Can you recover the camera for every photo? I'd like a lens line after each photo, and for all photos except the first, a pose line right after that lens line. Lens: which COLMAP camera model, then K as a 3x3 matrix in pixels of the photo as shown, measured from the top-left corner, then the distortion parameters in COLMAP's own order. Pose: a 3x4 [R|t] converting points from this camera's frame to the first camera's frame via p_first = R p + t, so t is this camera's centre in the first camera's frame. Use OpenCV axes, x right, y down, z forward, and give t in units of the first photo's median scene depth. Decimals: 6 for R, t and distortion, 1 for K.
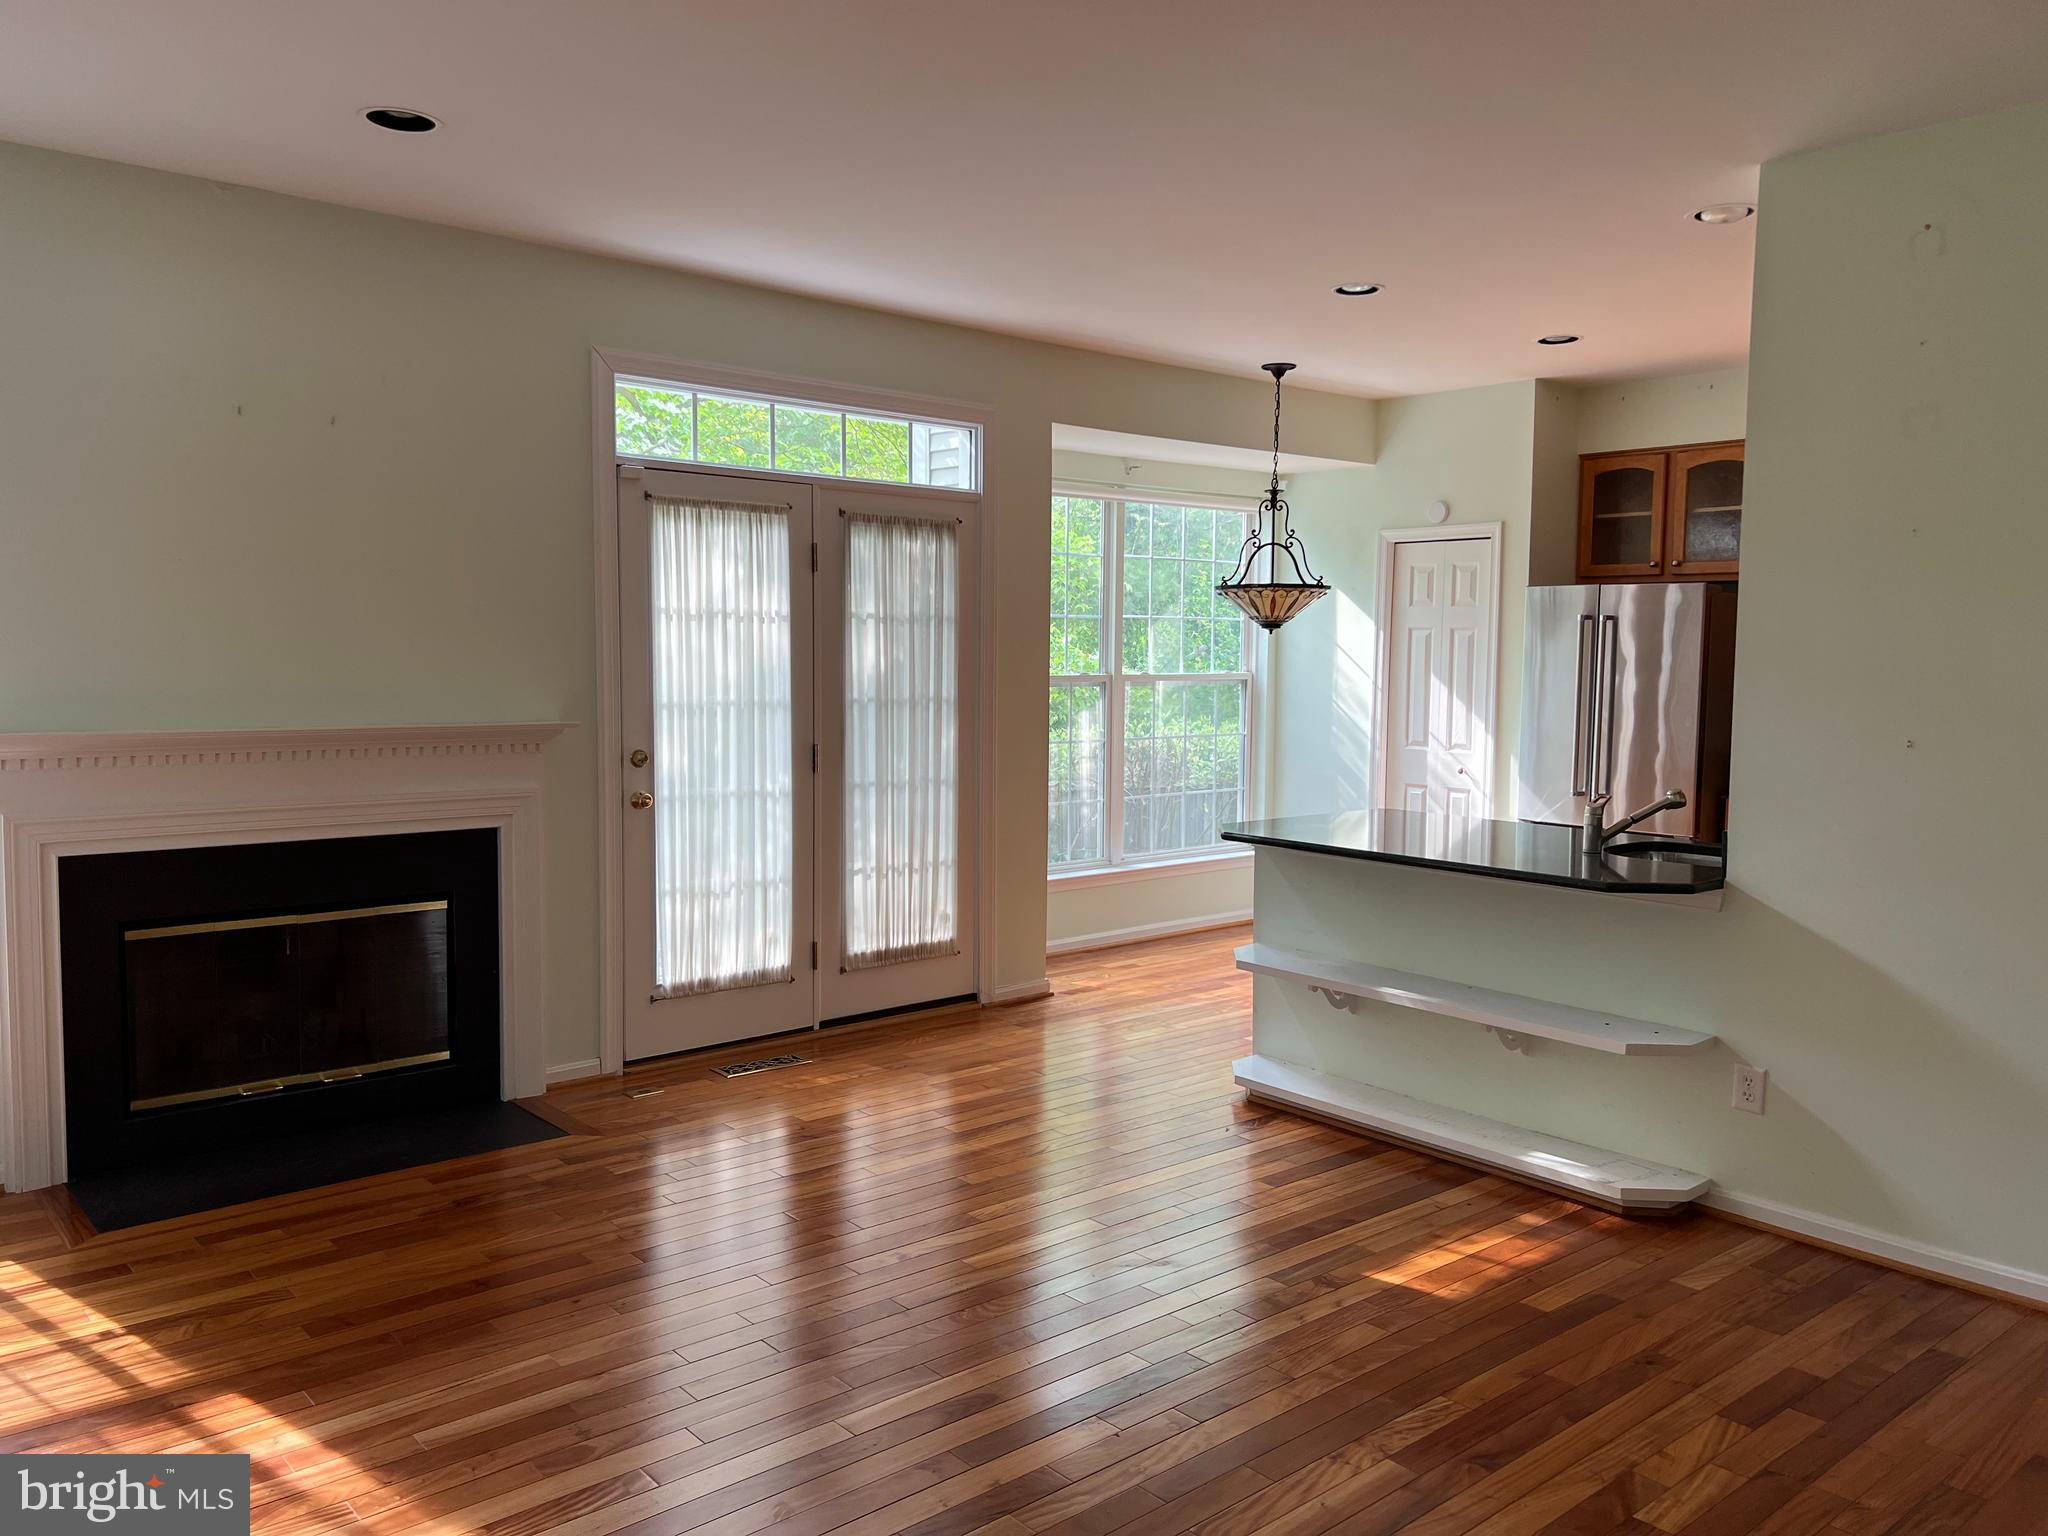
lens RADIAL K [[1557.3, 0, 1032.7], [0, 1557.3, 771.3], [0, 0, 1]] dist [0.037871, -0.036236]
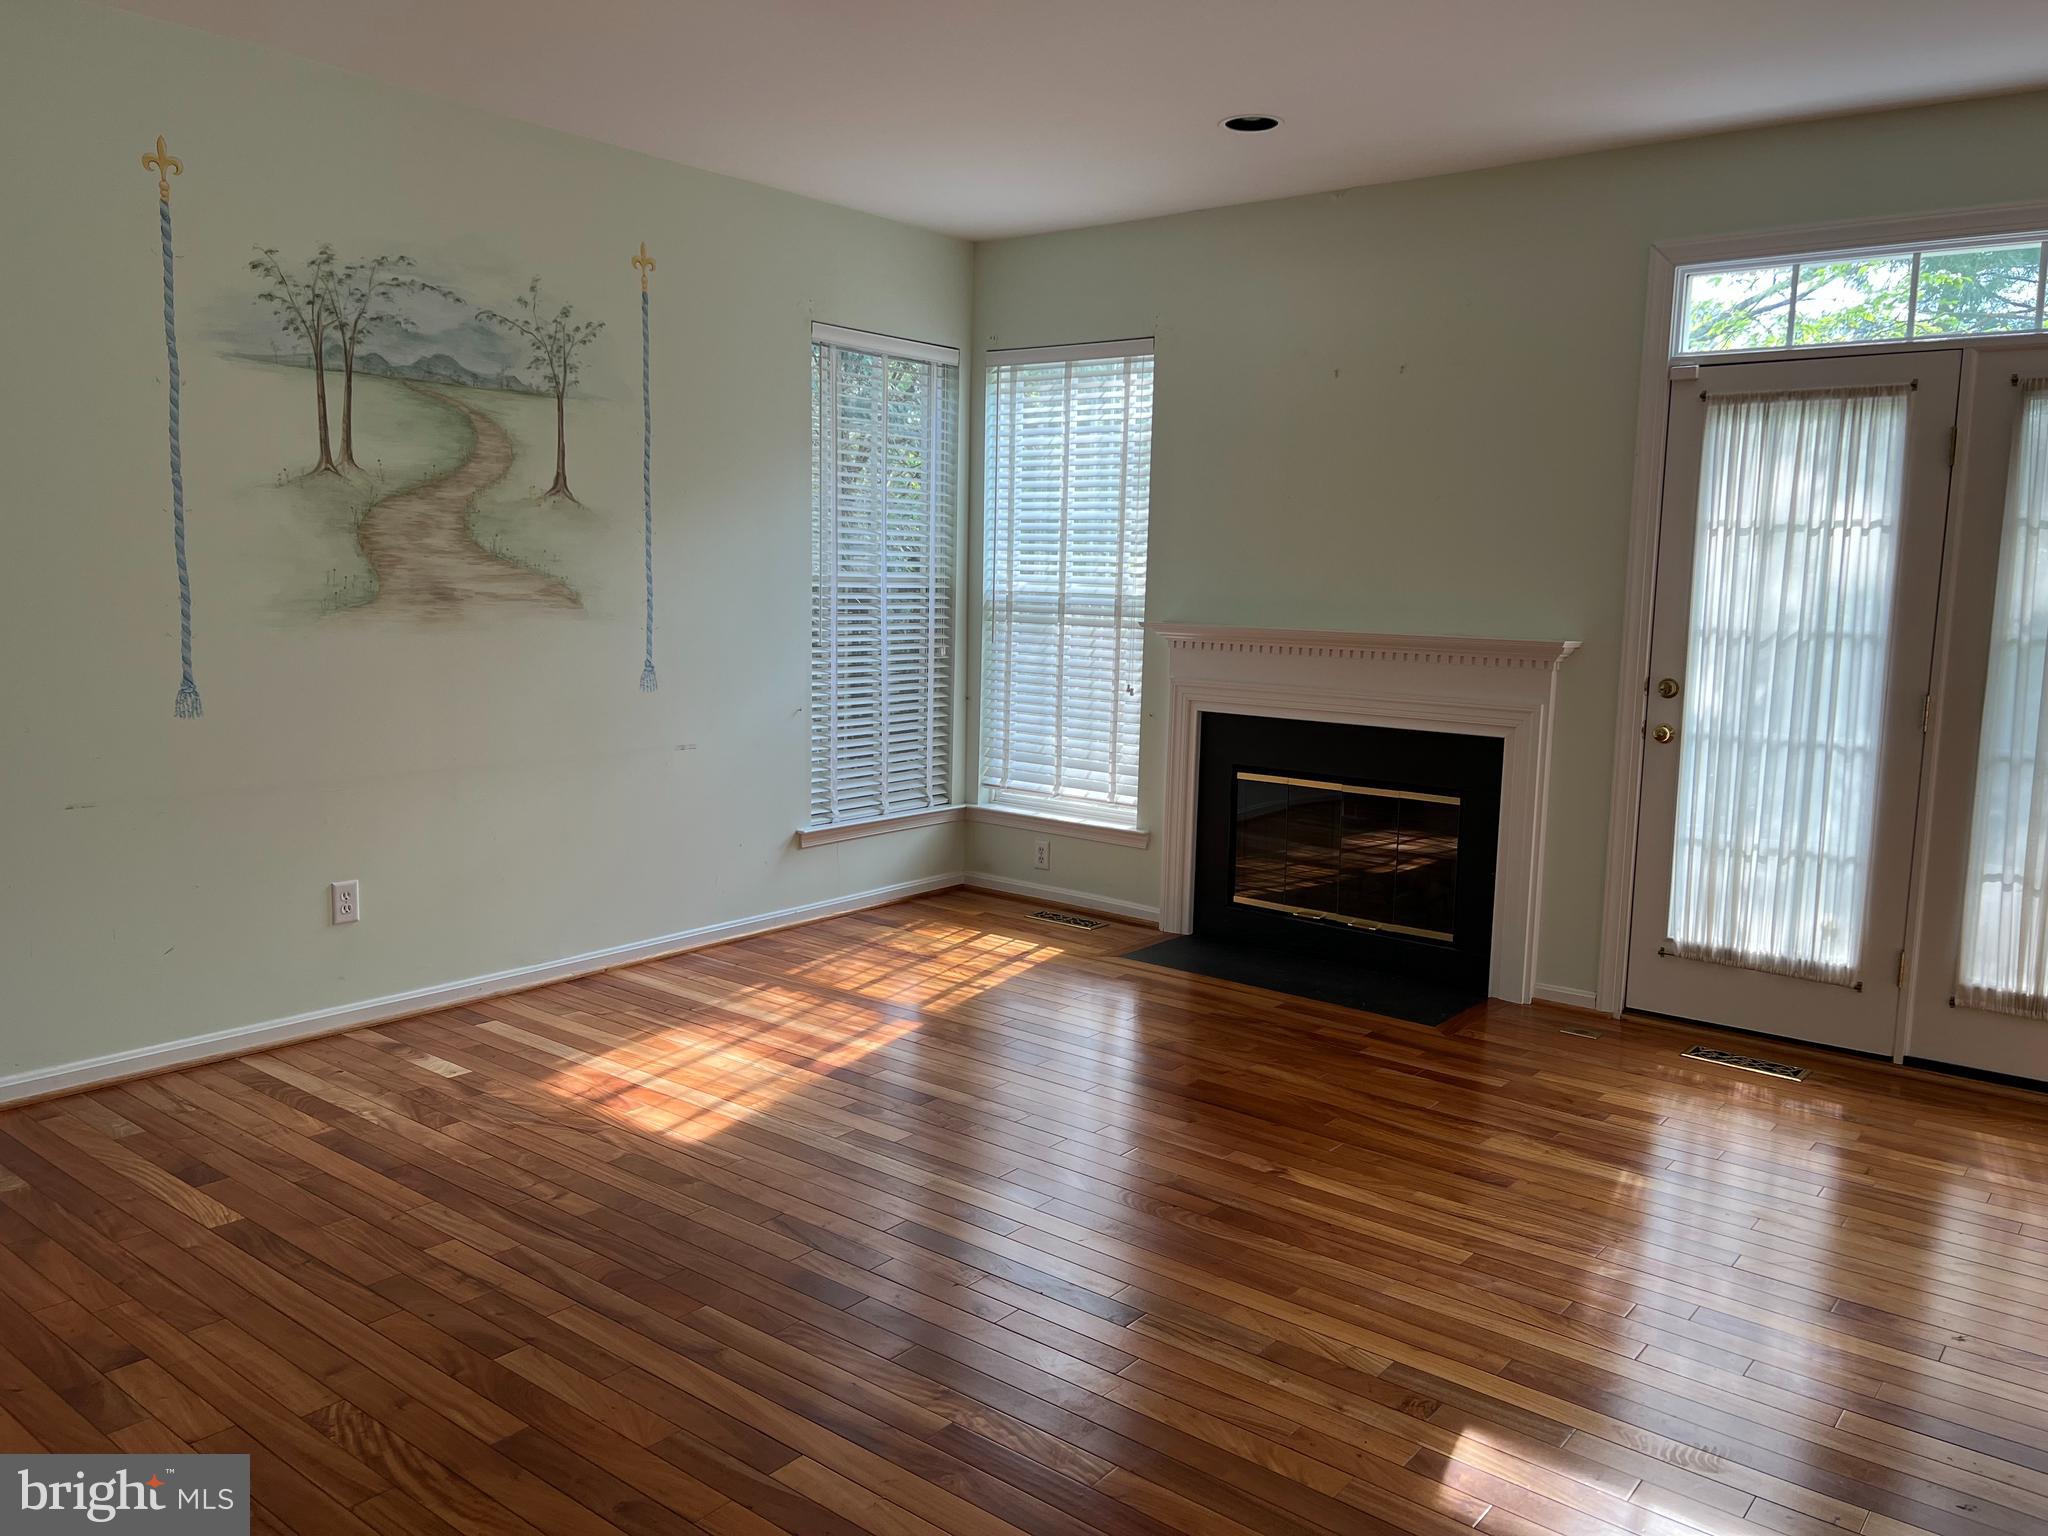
lens RADIAL K [[1553.0, 0, 1025.7], [0, 1553.0, 788.6], [0, 0, 1]] dist [0.048921, -0.033662]
pose [[0.157771, 0.132923, -0.978488, 0.589428], [-0.096965, 0.988195, 0.118607, -0.022292], [0.982703, 0.076166, 0.168798, 0.470707]]
